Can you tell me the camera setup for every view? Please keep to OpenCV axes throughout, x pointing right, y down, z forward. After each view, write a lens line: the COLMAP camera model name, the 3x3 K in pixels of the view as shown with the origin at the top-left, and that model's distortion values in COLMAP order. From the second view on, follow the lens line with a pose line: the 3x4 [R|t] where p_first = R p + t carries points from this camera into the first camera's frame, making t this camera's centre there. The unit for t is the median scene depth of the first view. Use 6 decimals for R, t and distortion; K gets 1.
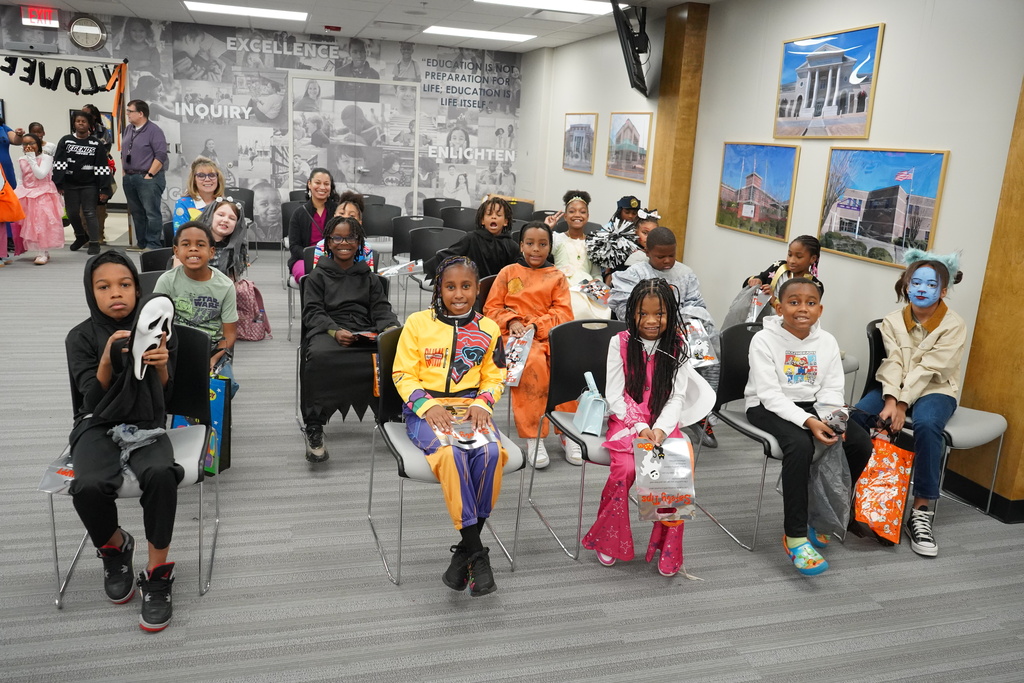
lens RADIAL K [[849.5, 0, 515.4], [0, 849.5, 337.6], [0, 0, 1]] dist [0.009260, 0.007066]
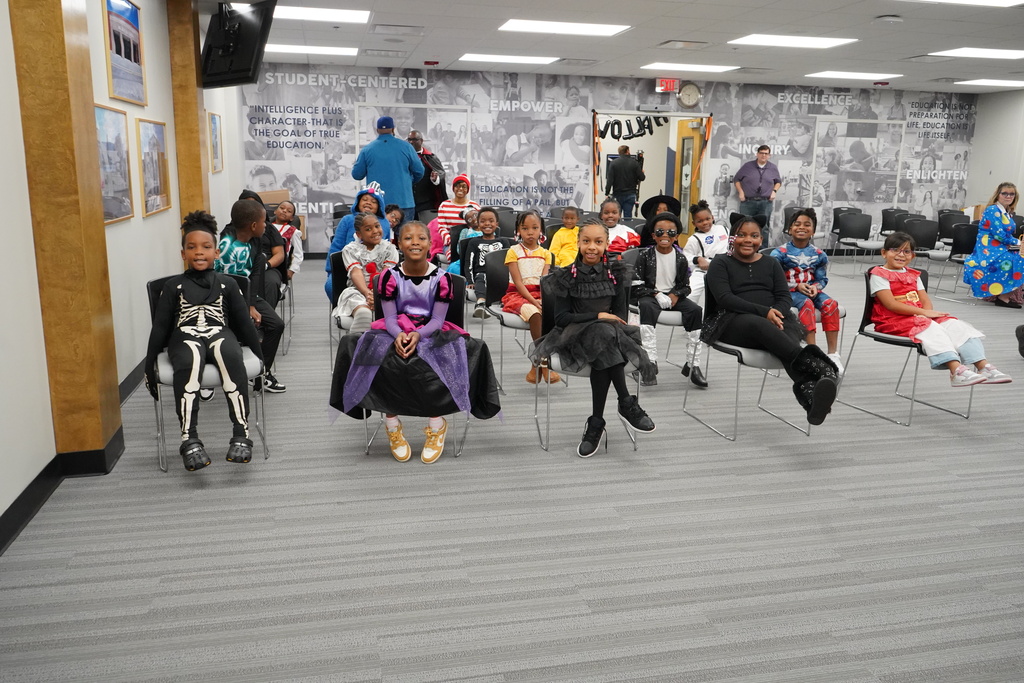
lens RADIAL K [[849.5, 0, 507.9], [0, 849.5, 346.1], [0, 0, 1]] dist [0.009260, 0.007066]
pose [[0.998616, -0.025465, -0.046014, -0.665541], [0.024778, 0.999574, -0.015446, 0.043747], [0.046388, 0.014285, 0.998821, -0.303991]]
